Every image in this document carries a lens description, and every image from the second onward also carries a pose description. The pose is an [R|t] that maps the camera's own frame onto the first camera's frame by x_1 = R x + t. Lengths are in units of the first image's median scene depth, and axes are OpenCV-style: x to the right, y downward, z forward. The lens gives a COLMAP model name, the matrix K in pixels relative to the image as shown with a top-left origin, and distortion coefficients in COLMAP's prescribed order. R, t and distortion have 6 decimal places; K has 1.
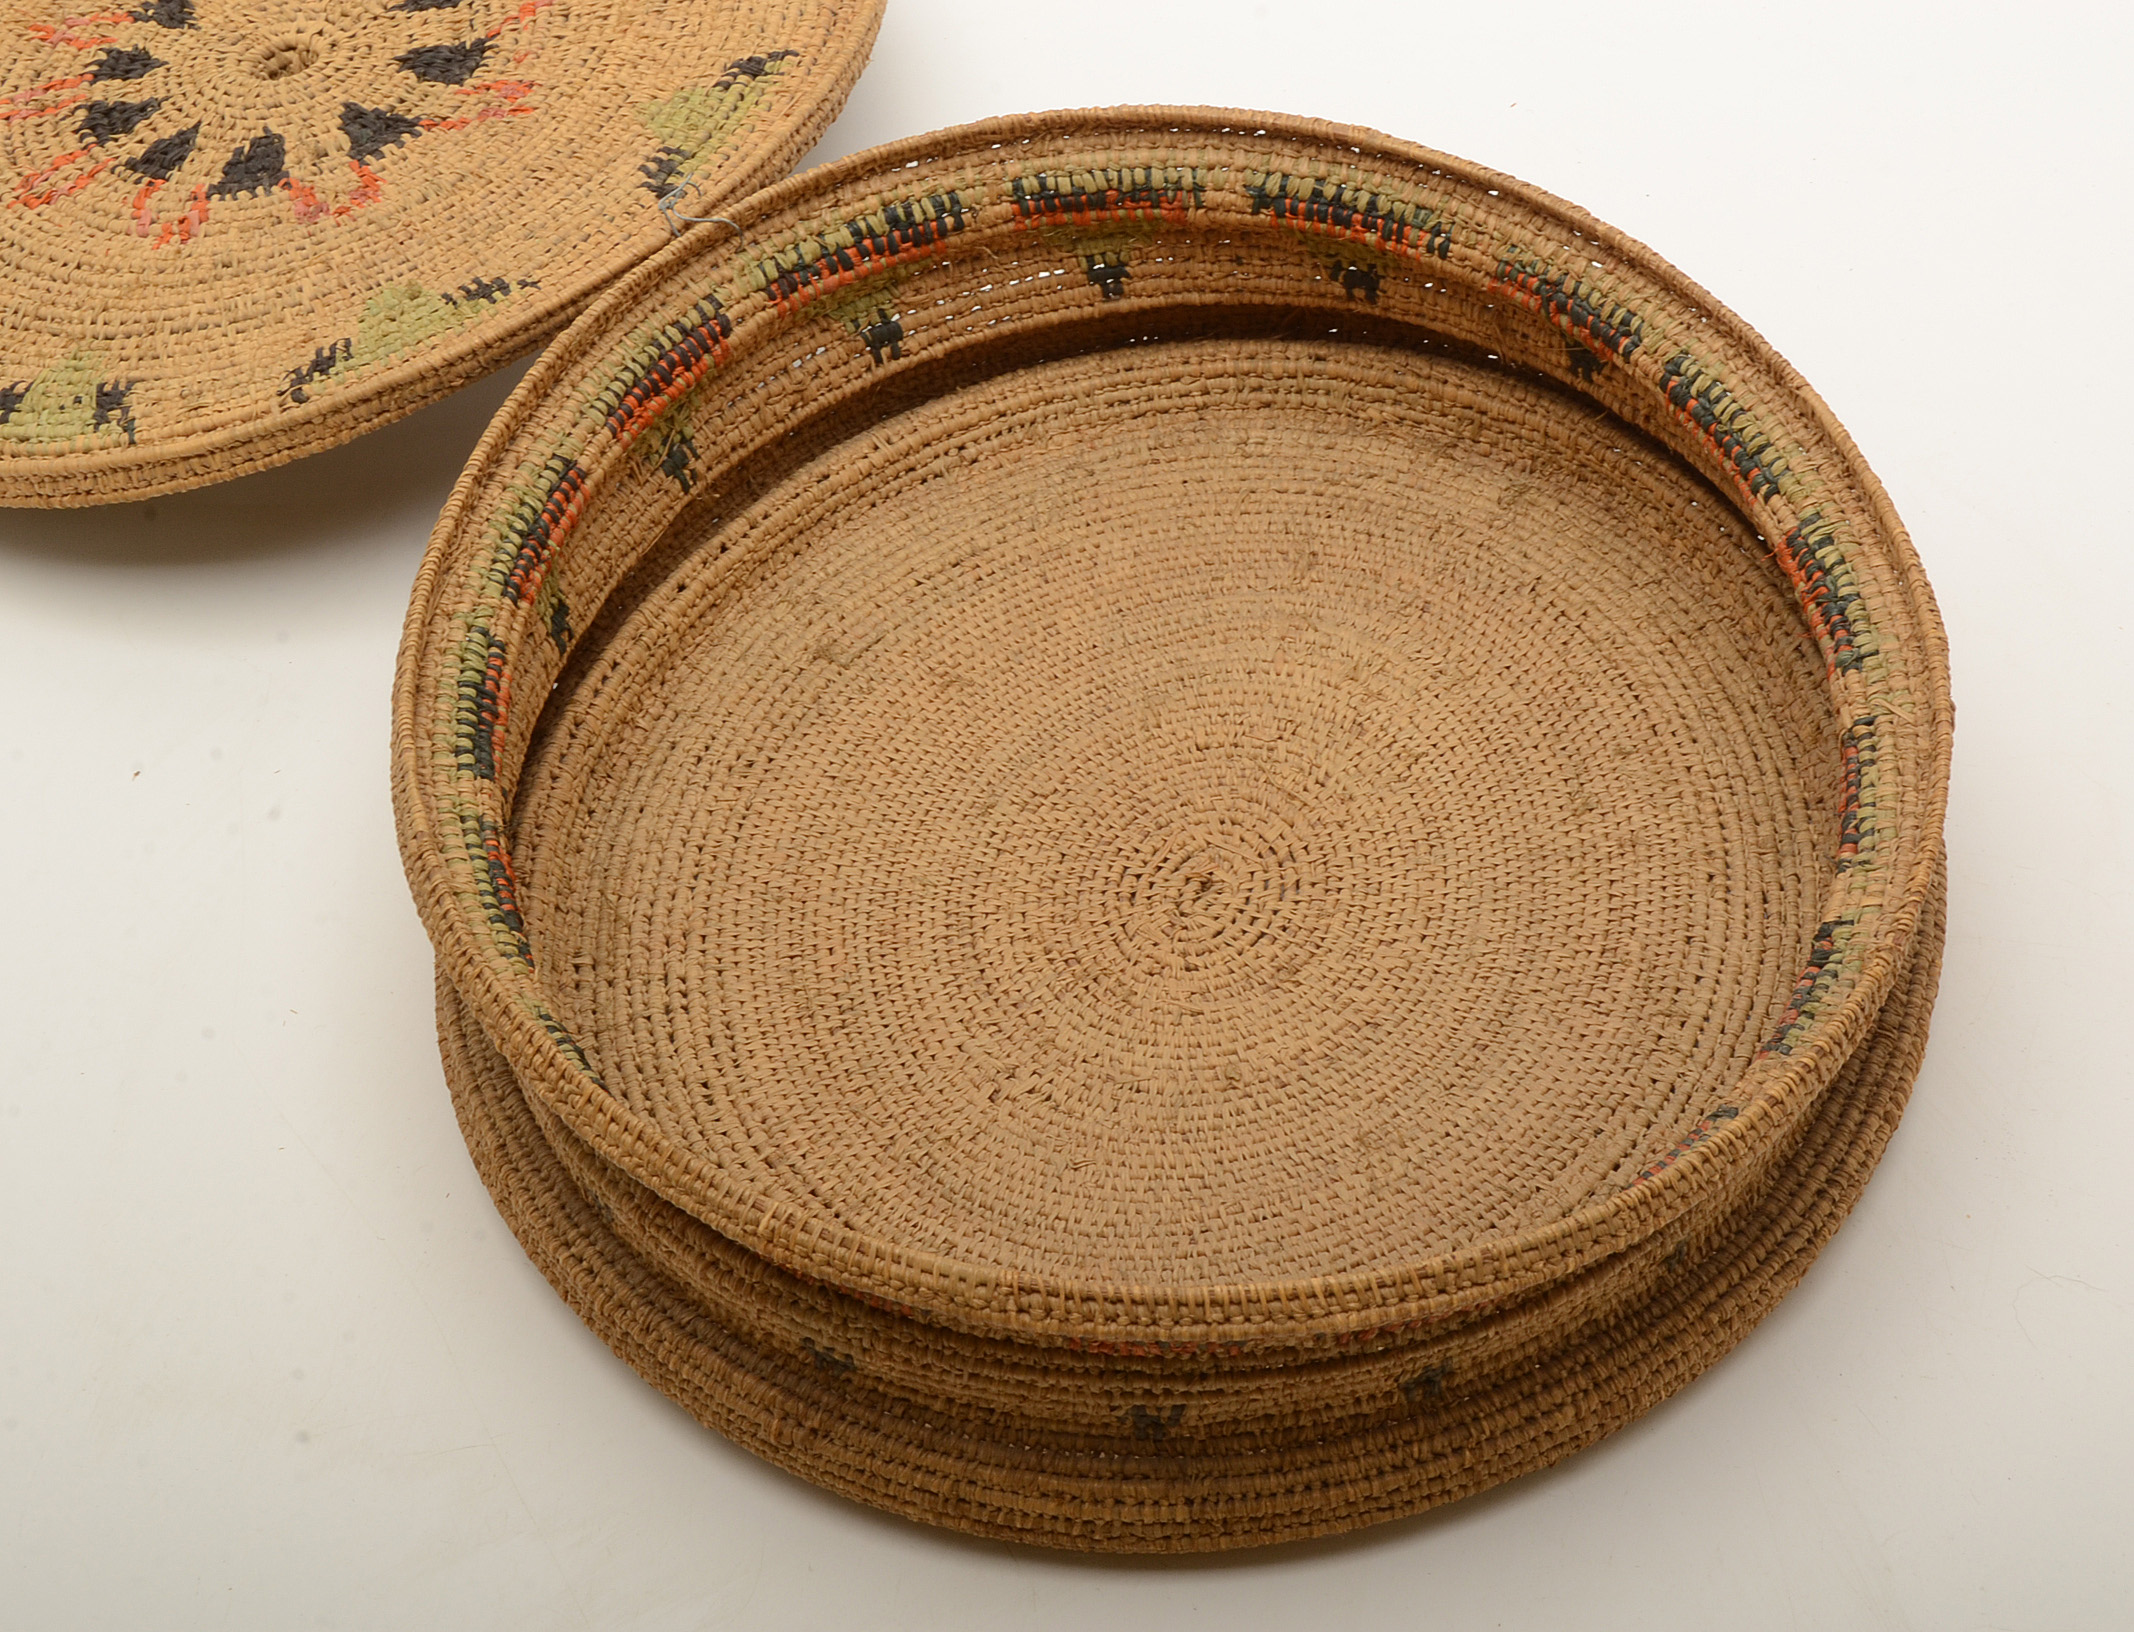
lens RADIAL K [[3644.3, 0, 1084.7], [0, 3644.3, 817.7], [0, 0, 1]] dist [-0.045761, 0.000000]
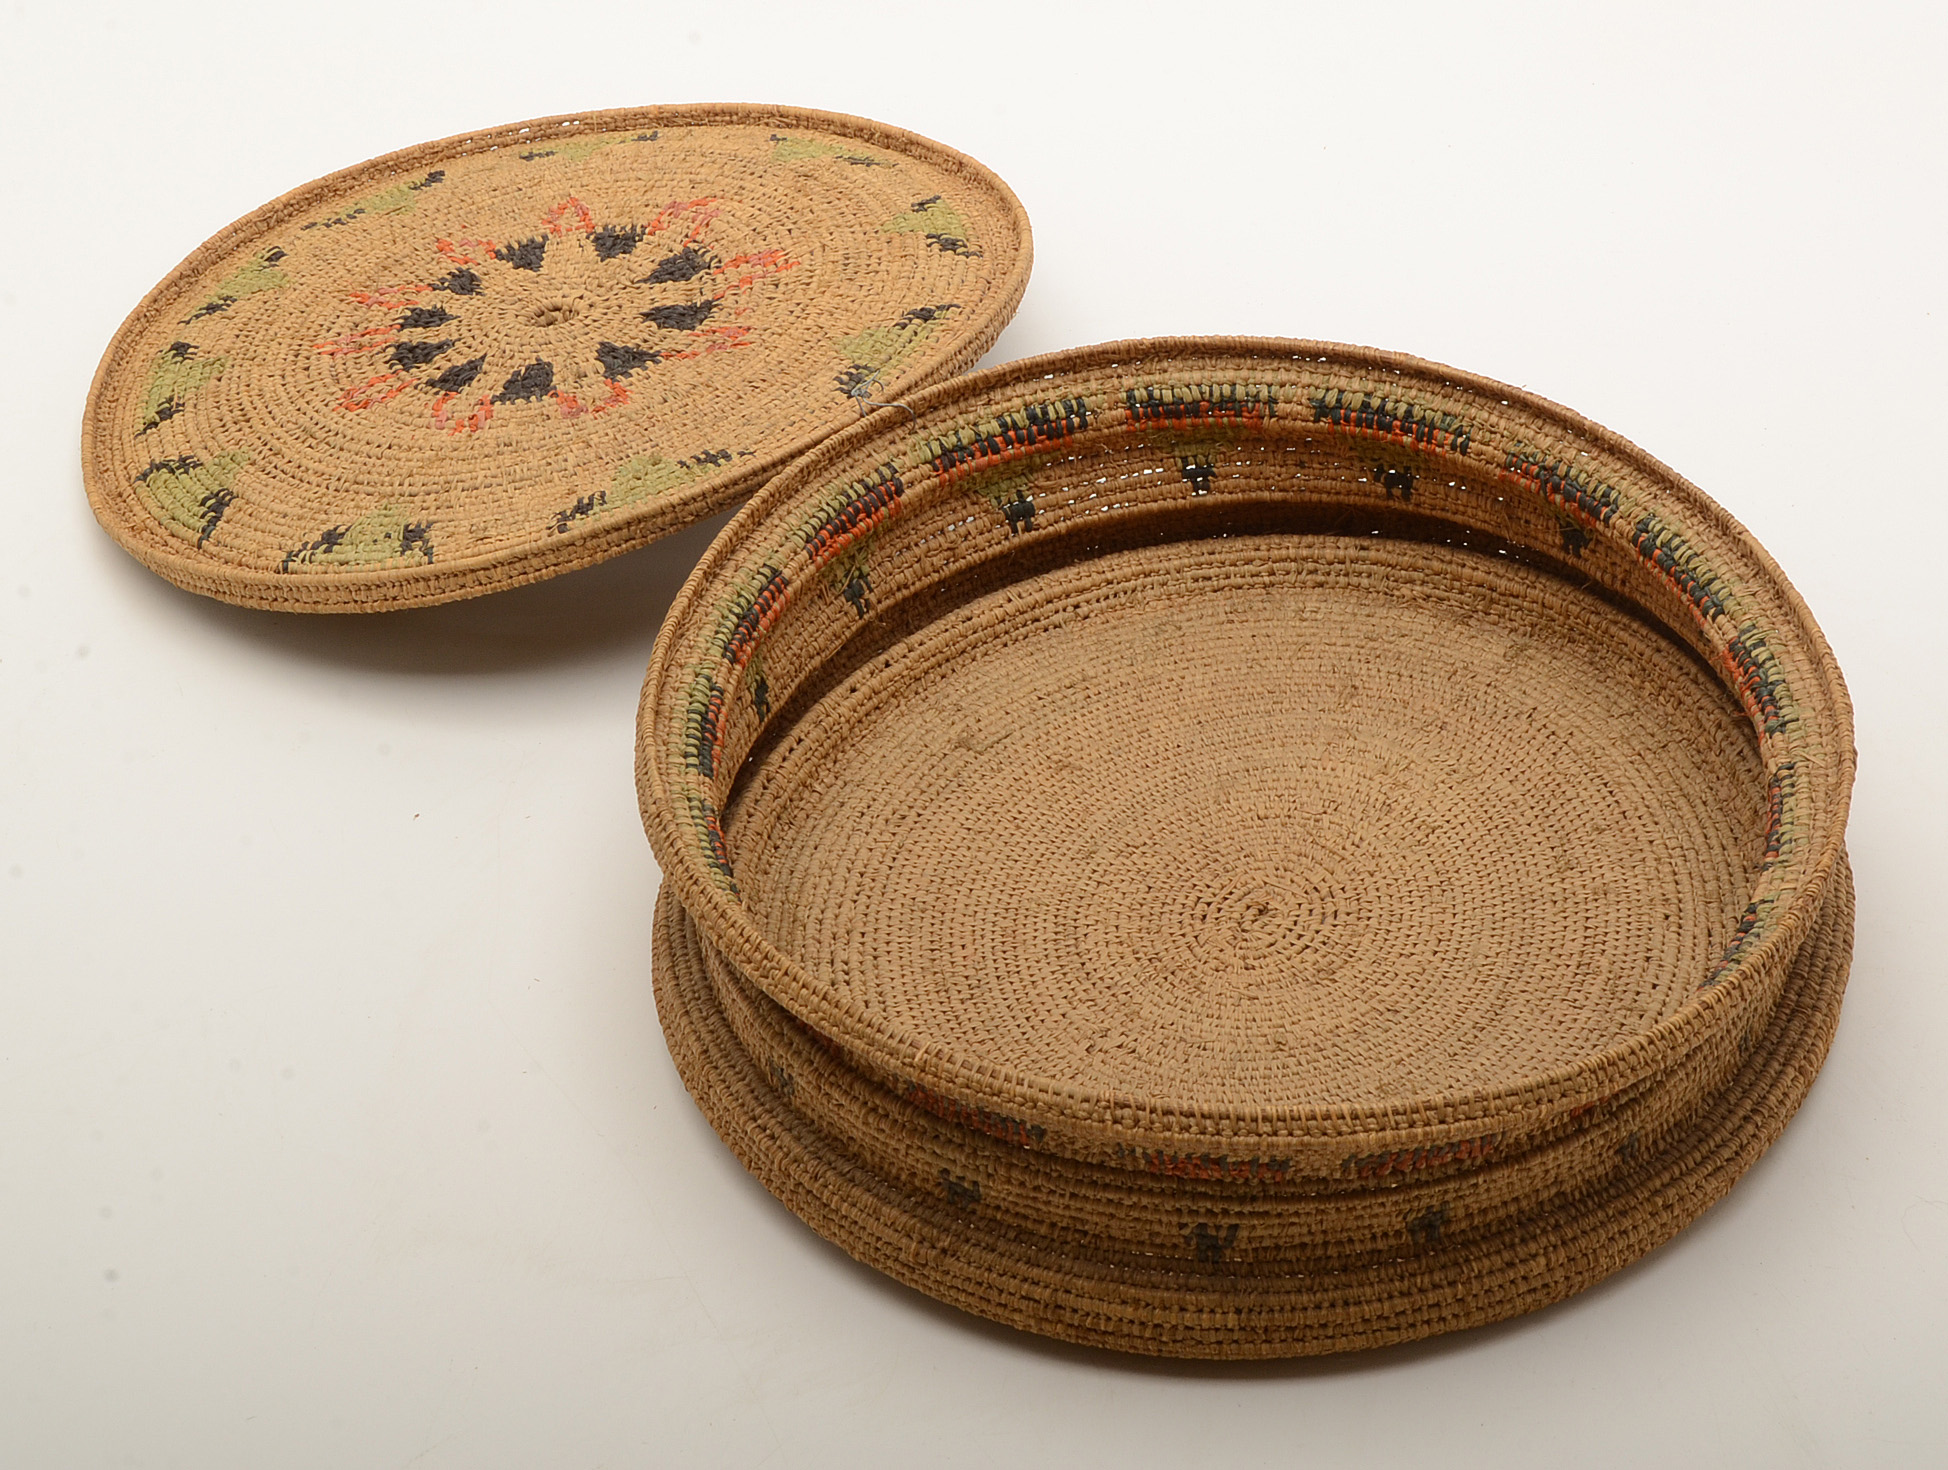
lens RADIAL K [[3363.9, 0, 961.4], [0, 3363.9, 734.1], [0, 0, 1]] dist [-0.046289, 0.000000]
pose [[0.997765, 0.038382, -0.054701, -0.009259], [-0.047114, 0.984571, -0.168521, 0.157216], [0.047389, 0.170722, 0.984179, -0.156475]]
